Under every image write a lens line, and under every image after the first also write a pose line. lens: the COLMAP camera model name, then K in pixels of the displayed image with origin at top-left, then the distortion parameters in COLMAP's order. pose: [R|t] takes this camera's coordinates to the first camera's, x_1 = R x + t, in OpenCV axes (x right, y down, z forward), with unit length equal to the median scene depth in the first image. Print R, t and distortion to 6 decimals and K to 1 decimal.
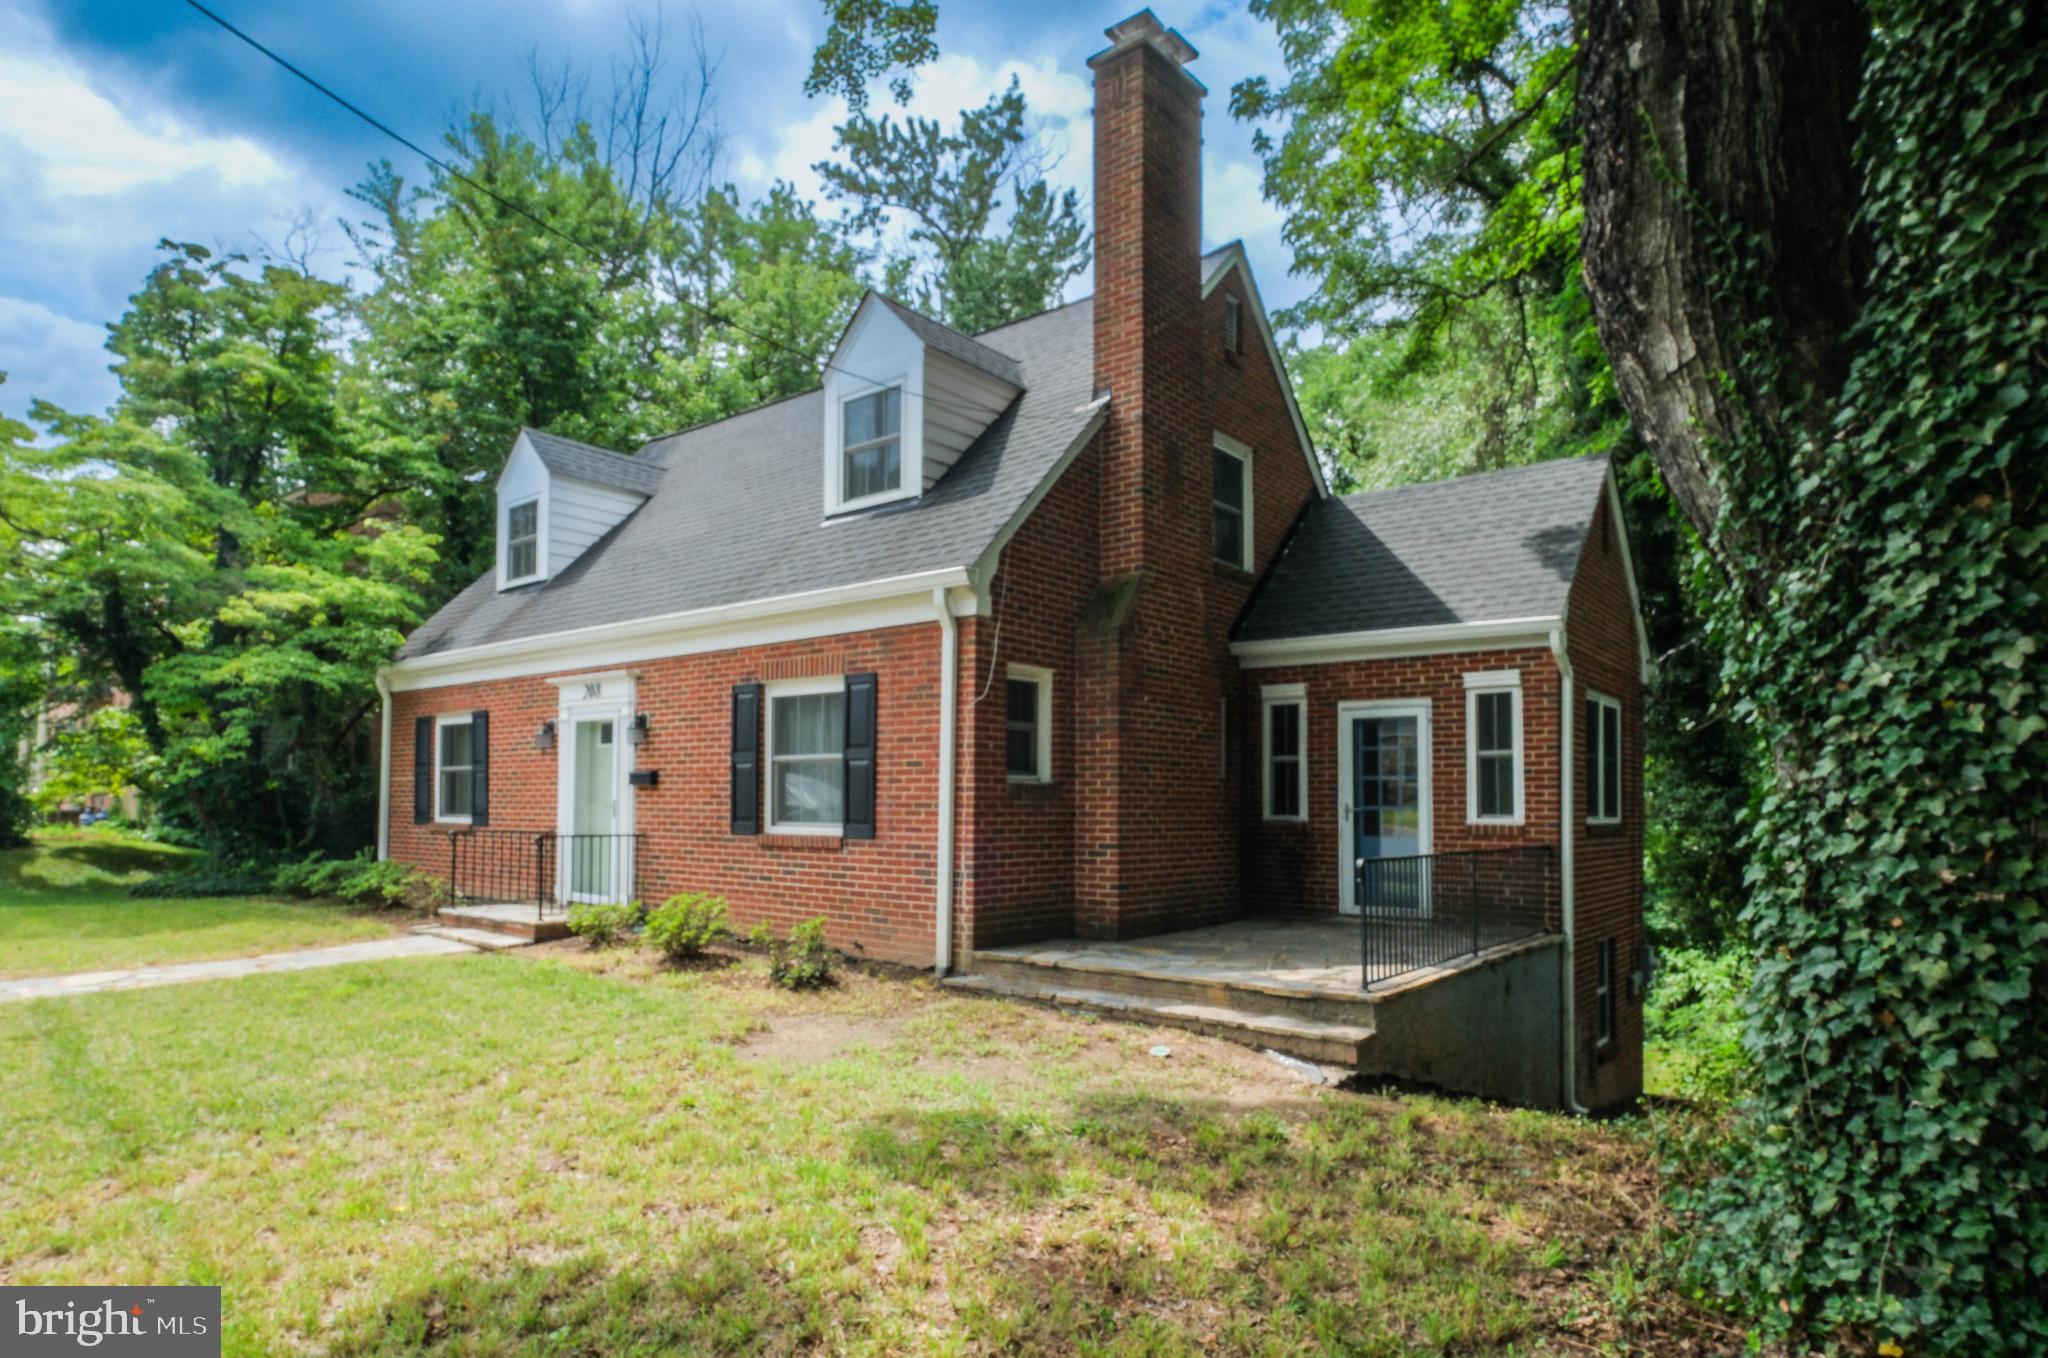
lens RADIAL K [[1104.7, 0, 1023.5], [0, 1104.7, 764.2], [0, 0, 1]] dist [0.000482, 0.000057]
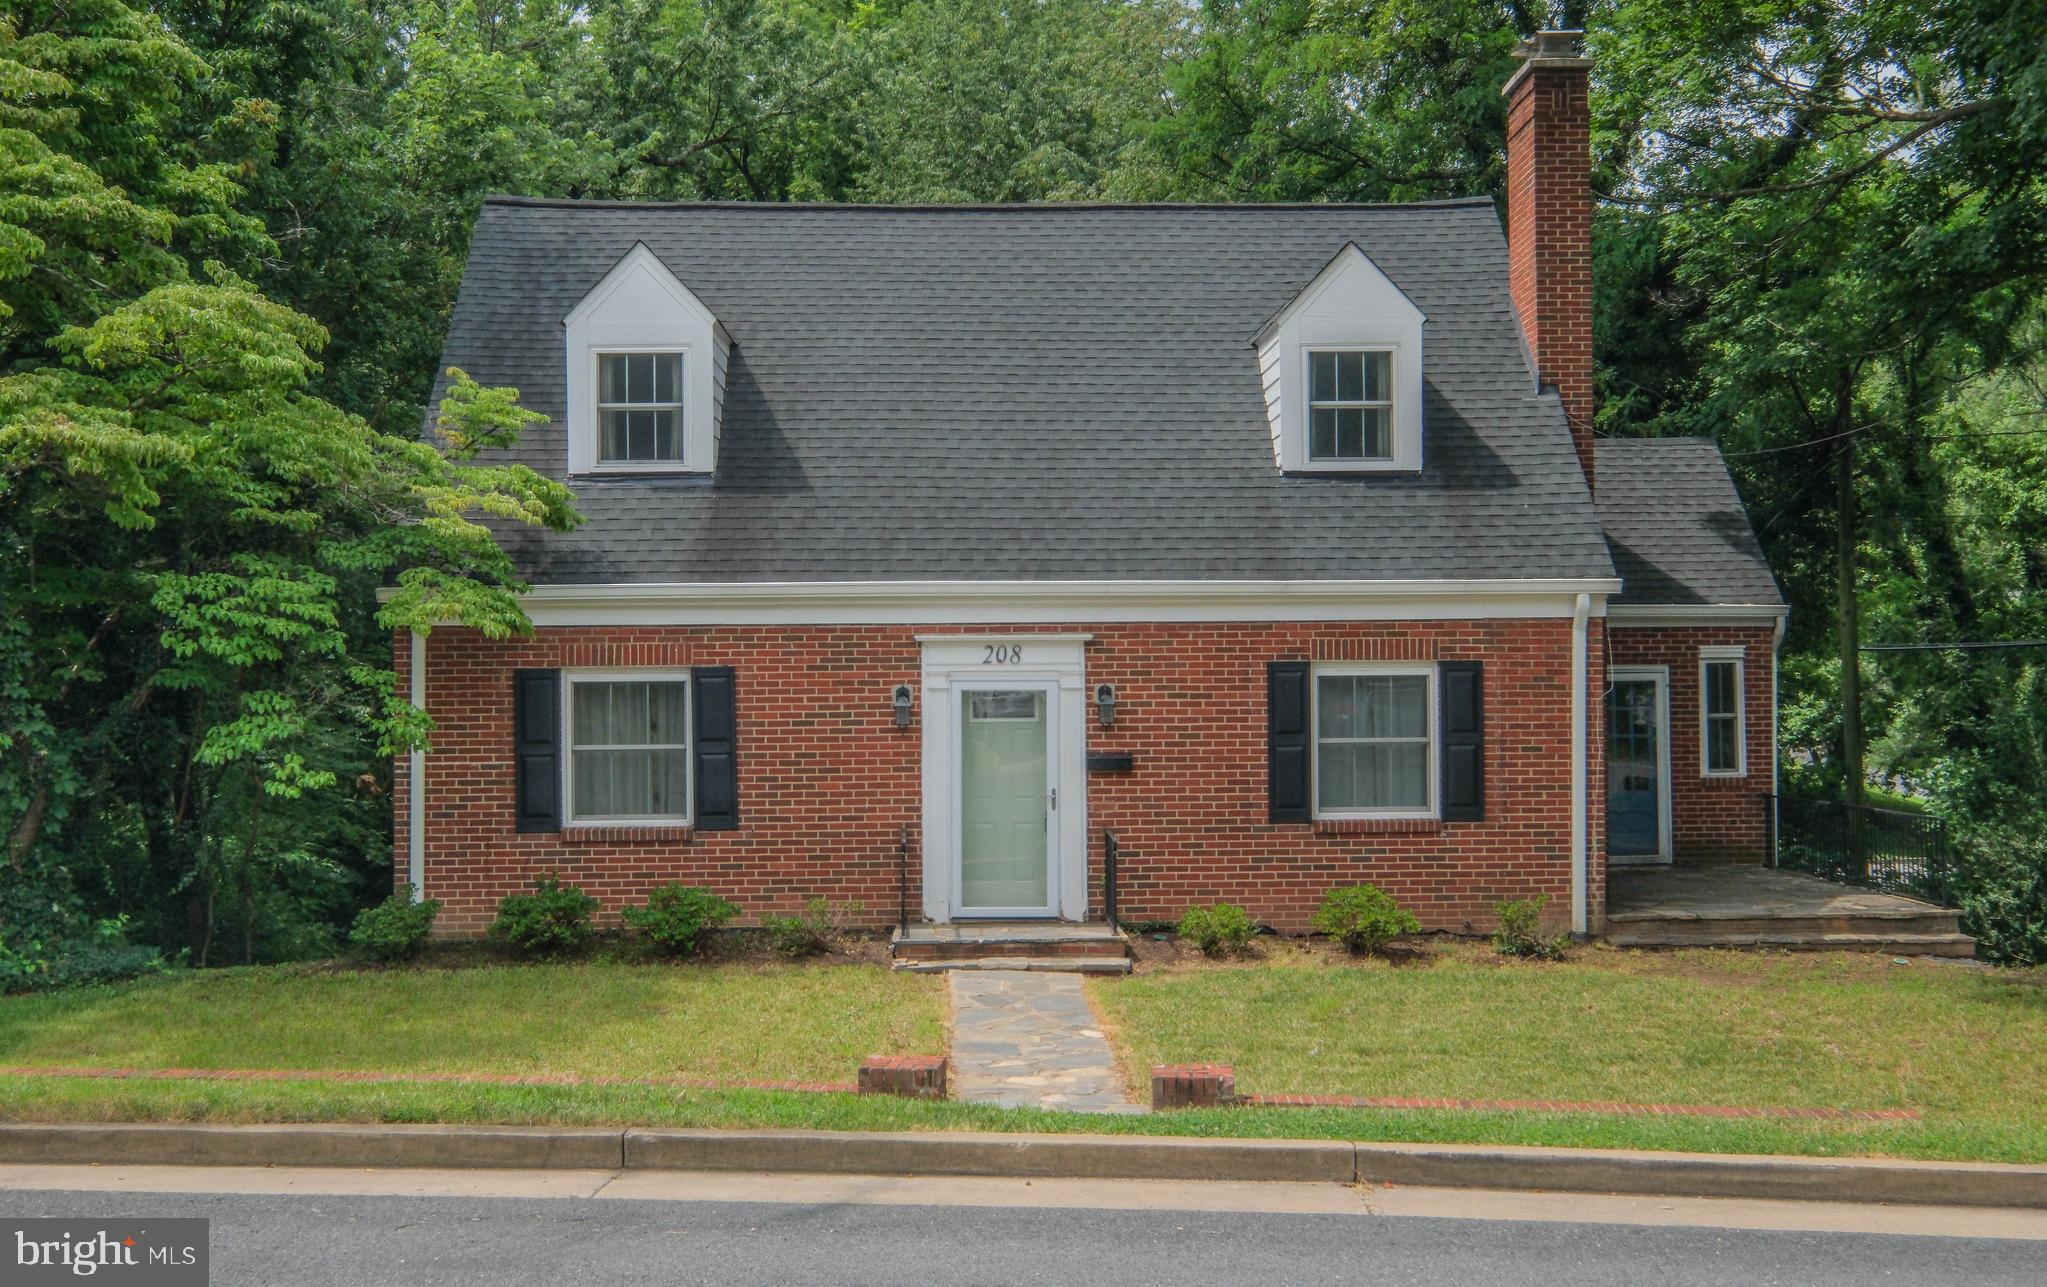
lens RADIAL K [[2186.5, 0, 1023.5], [0, 2186.5, 643.5], [0, 0, 1]] dist [0.003295, -0.003130]
pose [[0.752477, -0.002758, 0.658613, -1.636196], [-0.013324, 0.999723, 0.019409, -0.120625], [-0.658484, -0.023381, 0.752232, -0.241022]]
